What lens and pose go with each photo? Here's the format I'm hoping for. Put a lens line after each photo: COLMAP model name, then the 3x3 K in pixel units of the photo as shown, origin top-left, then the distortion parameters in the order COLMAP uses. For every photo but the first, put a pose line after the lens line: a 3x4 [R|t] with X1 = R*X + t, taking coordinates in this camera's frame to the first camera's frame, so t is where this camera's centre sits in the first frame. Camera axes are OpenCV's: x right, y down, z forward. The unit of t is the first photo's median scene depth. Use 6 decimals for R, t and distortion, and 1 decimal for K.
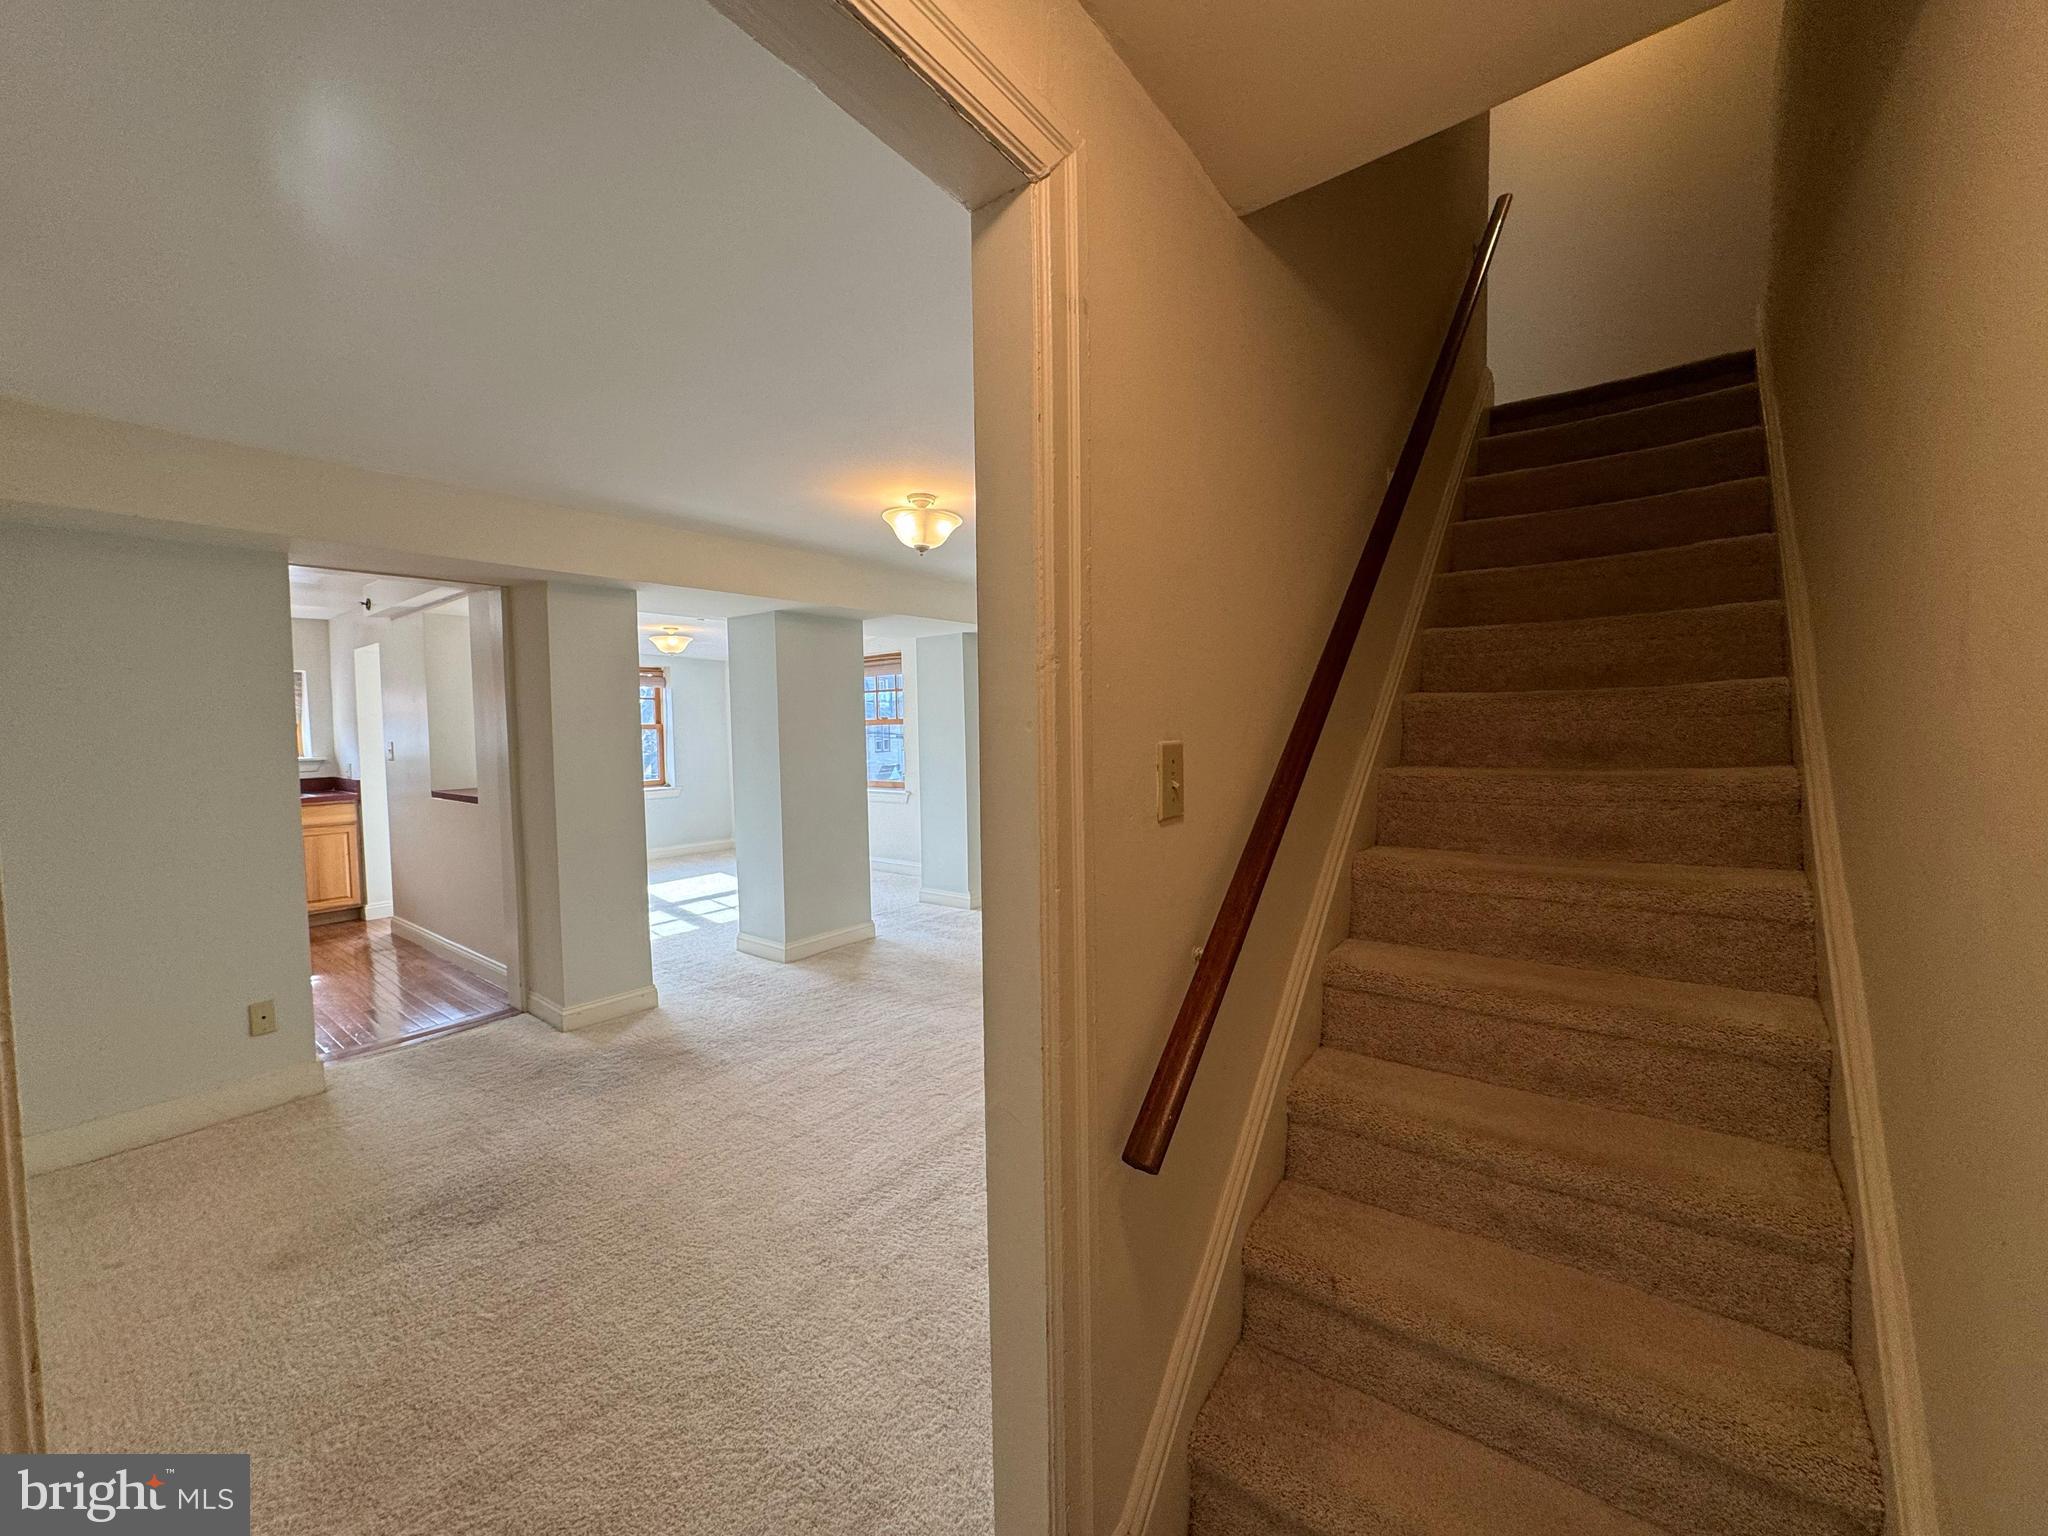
lens RADIAL K [[813.7, 0, 1024.0], [0, 813.7, 768.0], [0, 0, 1]] dist [-0.001096, 0.000090]
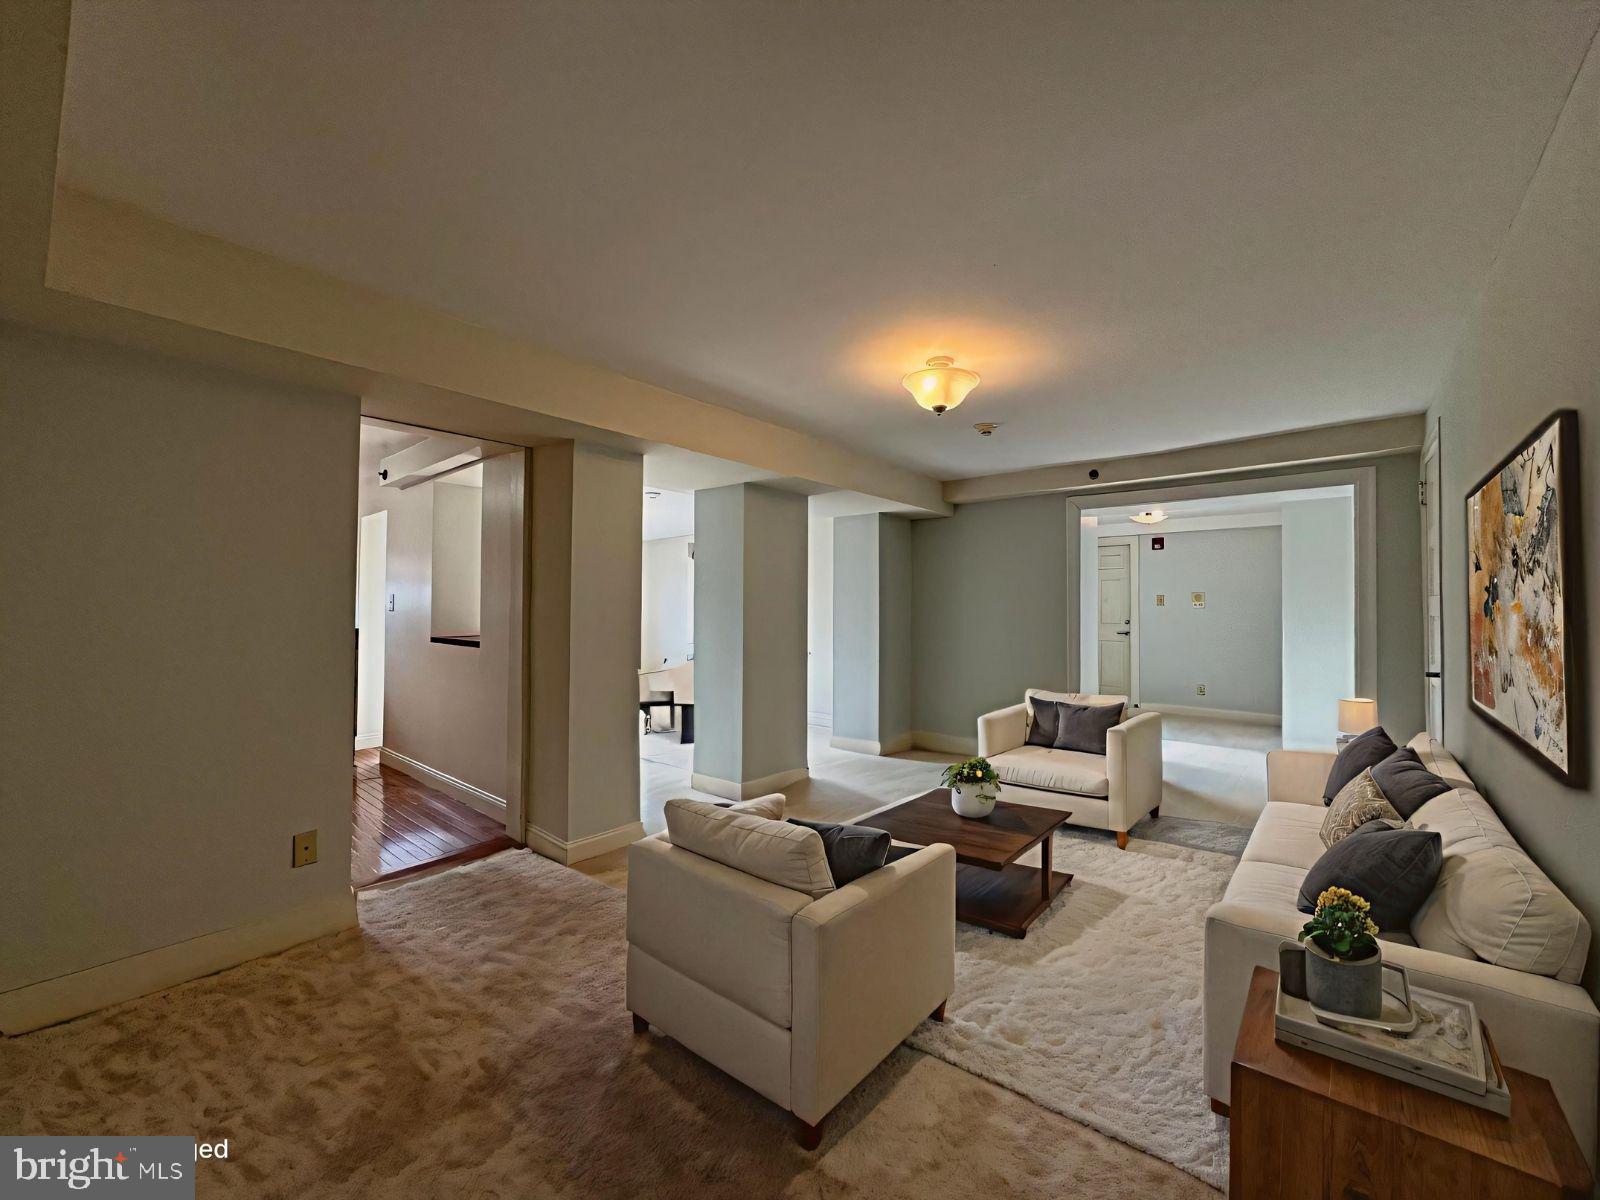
lens RADIAL K [[635.7, 0, 800.0], [0, 635.7, 600.0], [0, 0, 1]] dist [-0.001096, 0.000090]
pose [[0.999218, 0.020187, -0.033991, -0.197848], [-0.022361, 0.997644, -0.064852, 0.024275], [0.032602, 0.065561, 0.997316, 0.139980]]
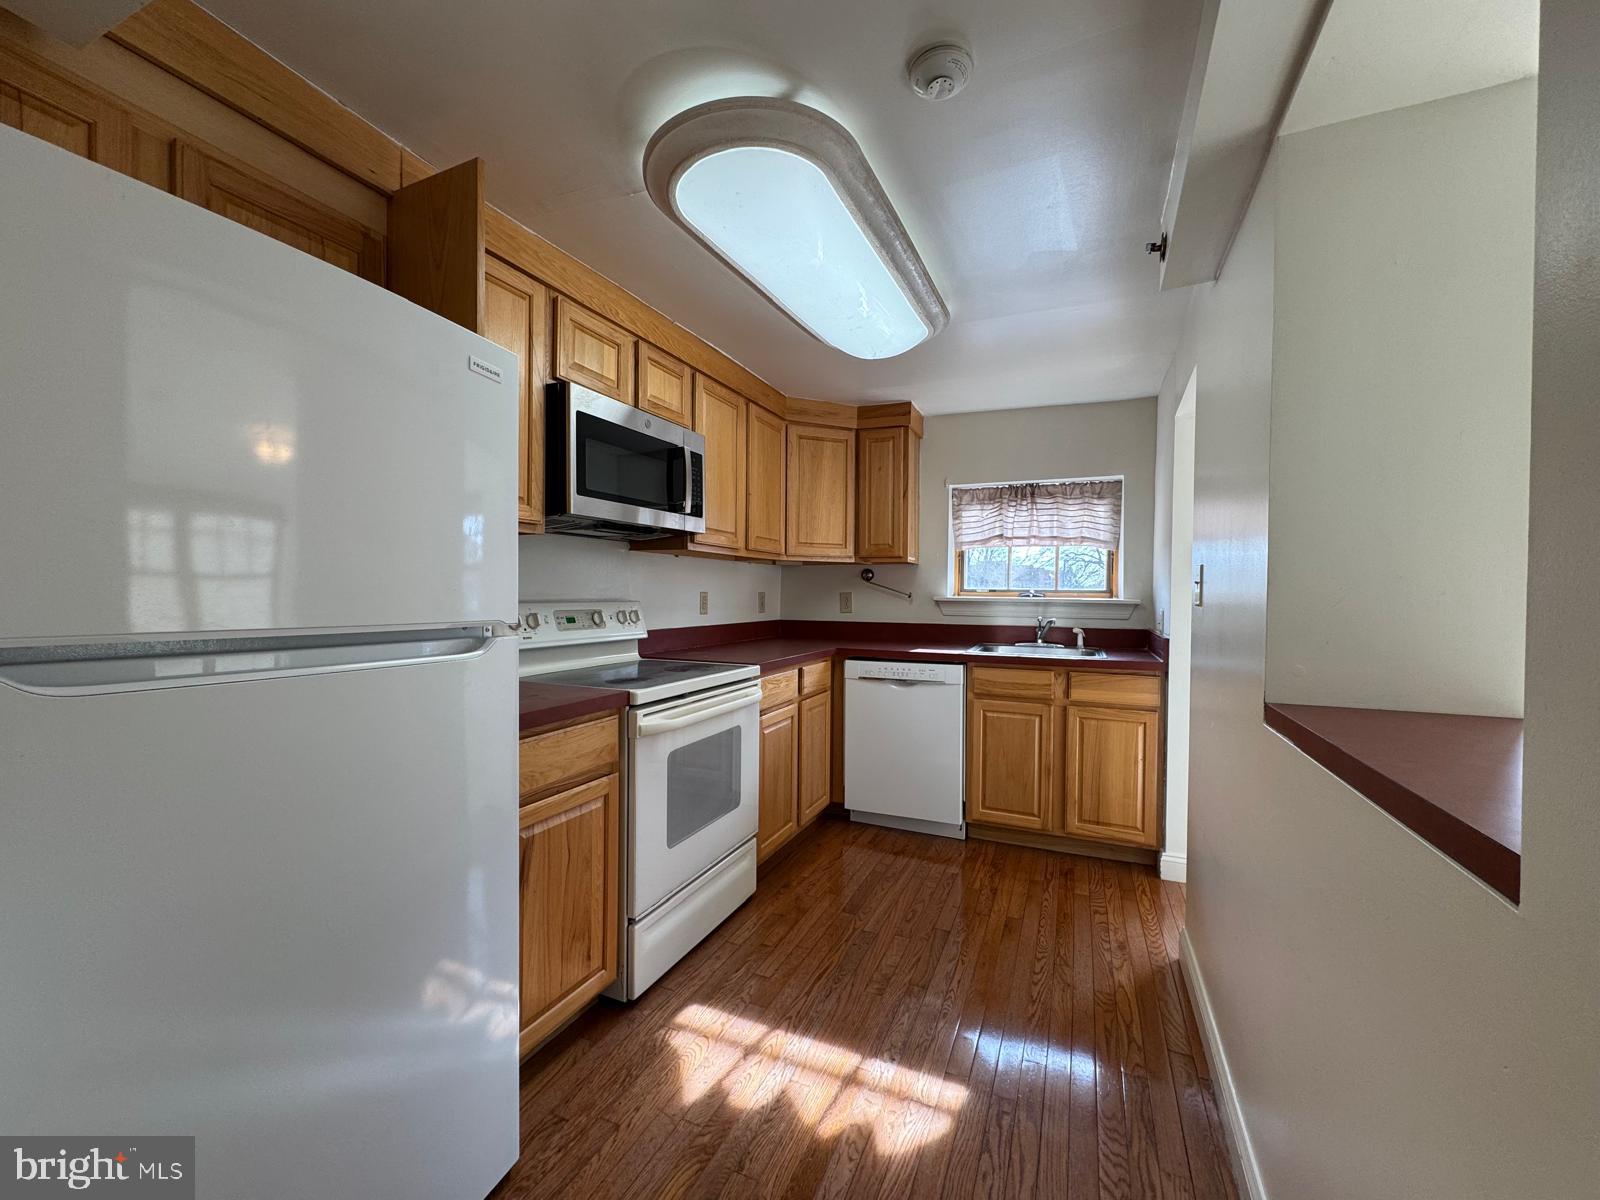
lens RADIAL K [[635.7, 0, 800.0], [0, 635.7, 600.0], [0, 0, 1]] dist [-0.001096, 0.000090]
pose [[0.252320, 0.033825, -0.967052, -0.574471], [-0.063553, 0.997810, 0.018319, -0.006613], [0.965555, 0.056836, 0.253917, 0.814351]]
